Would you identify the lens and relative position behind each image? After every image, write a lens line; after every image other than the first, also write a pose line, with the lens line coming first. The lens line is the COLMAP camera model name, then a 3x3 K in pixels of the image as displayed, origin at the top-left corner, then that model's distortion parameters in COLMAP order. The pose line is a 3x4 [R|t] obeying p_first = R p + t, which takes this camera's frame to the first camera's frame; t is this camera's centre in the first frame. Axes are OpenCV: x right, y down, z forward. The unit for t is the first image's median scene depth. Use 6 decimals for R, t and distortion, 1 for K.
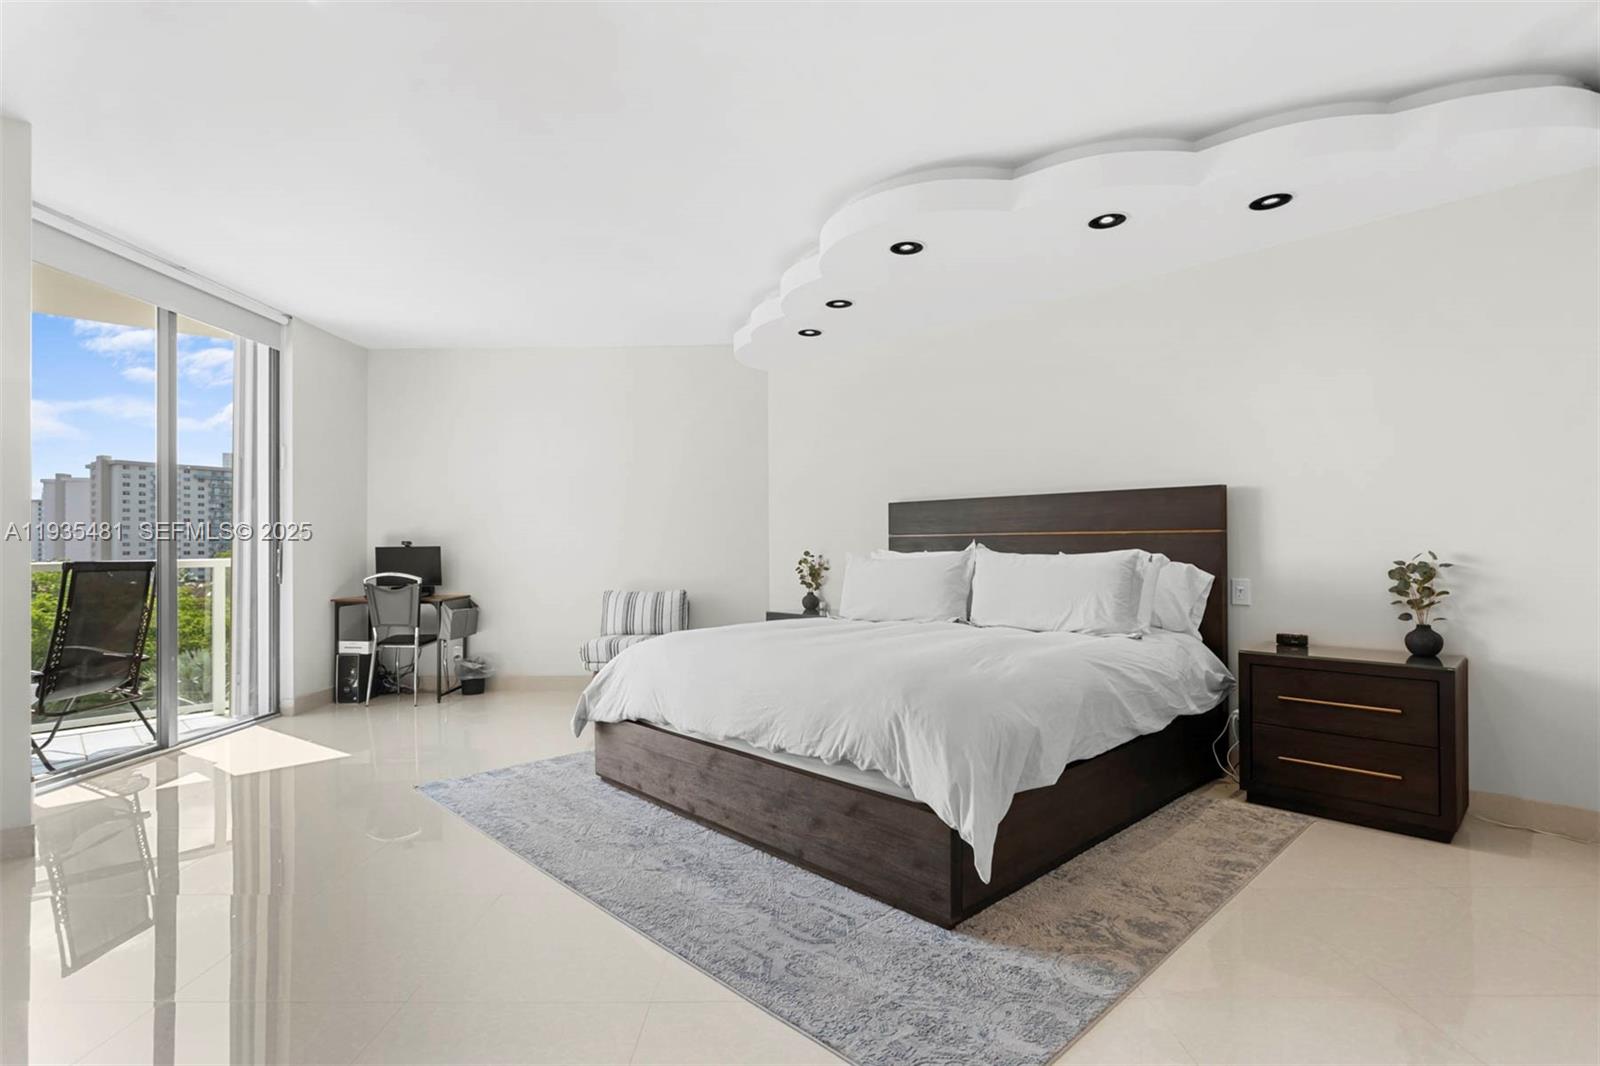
lens RADIAL K [[809.1, 0, 804.9], [0, 809.1, 526.7], [0, 0, 1]] dist [0.001379, 0.001177]
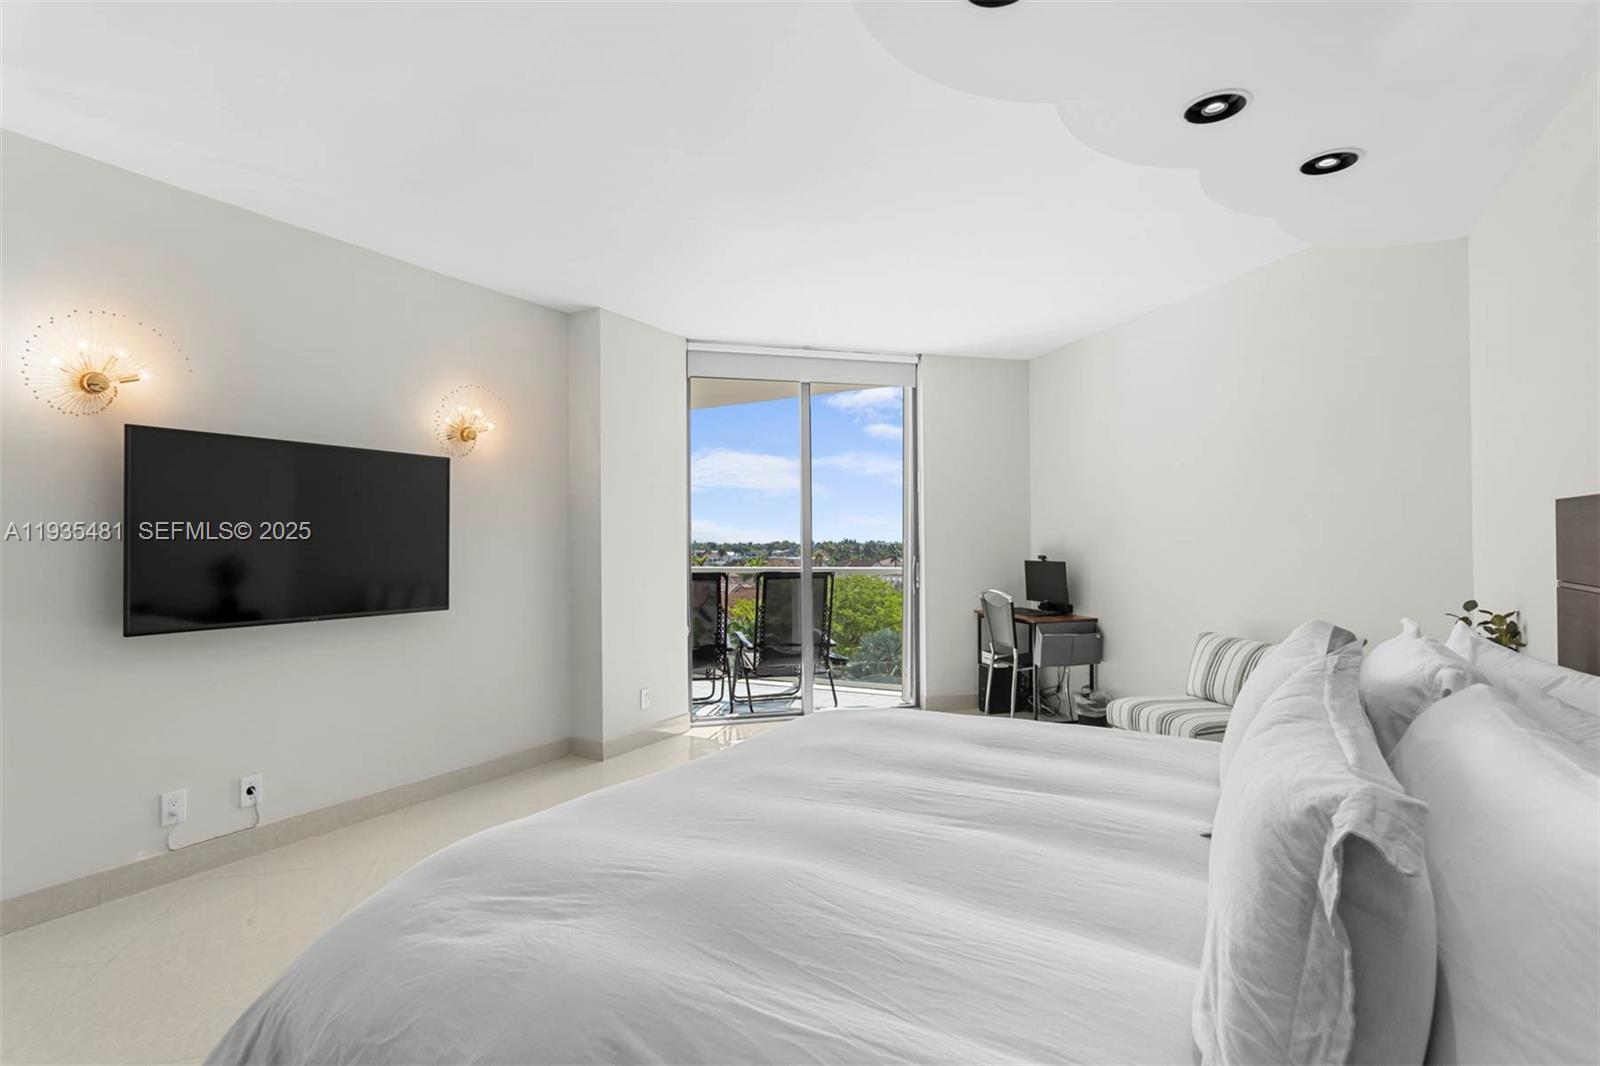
lens RADIAL K [[809.1, 0, 804.9], [0, 809.1, 526.7], [0, 0, 1]] dist [0.001379, 0.001177]
pose [[0.235419, -0.007853, -0.971862, 0.440331], [0.030777, 0.999526, -0.000621, -0.028637], [0.971407, -0.029765, 0.235549, 0.613106]]
